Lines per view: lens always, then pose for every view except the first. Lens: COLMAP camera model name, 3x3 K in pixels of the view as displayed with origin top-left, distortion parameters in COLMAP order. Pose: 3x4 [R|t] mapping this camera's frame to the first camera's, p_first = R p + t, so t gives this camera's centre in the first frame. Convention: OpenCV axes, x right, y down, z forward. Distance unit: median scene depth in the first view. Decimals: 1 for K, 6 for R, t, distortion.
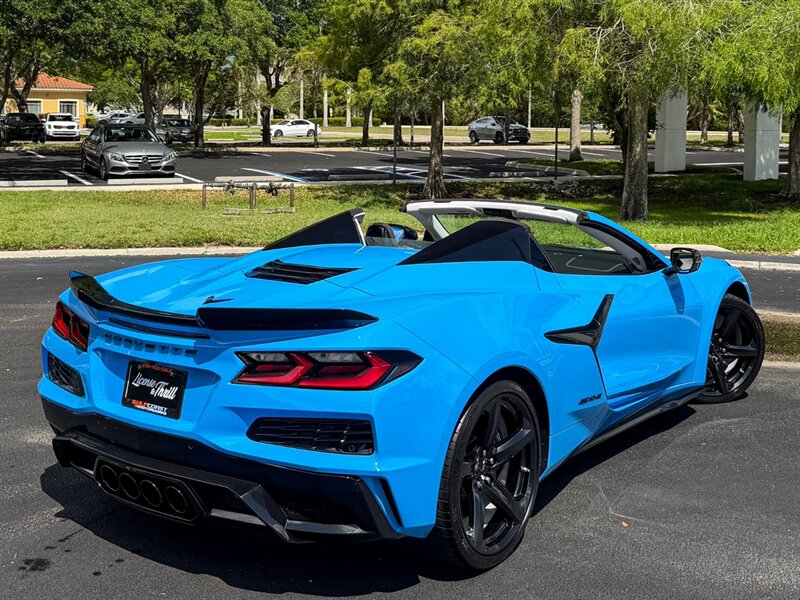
lens RADIAL K [[980.0, 0, 401.4], [0, 980.0, 157.2], [0, 0, 1]] dist [0.202598, -0.448257]
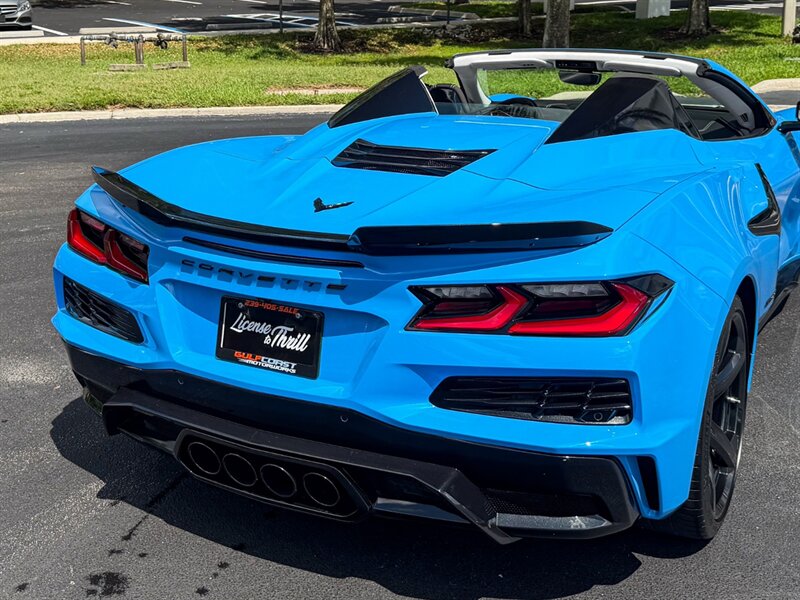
lens RADIAL K [[993.3, 0, 382.8], [0, 993.3, 163.2], [0, 0, 1]] dist [0.210189, -0.576818]
pose [[0.991264, -0.041801, 0.125090, -0.187389], [0.021493, 0.986966, 0.159490, 0.002046], [-0.130127, -0.155408, 0.979242, 0.239867]]
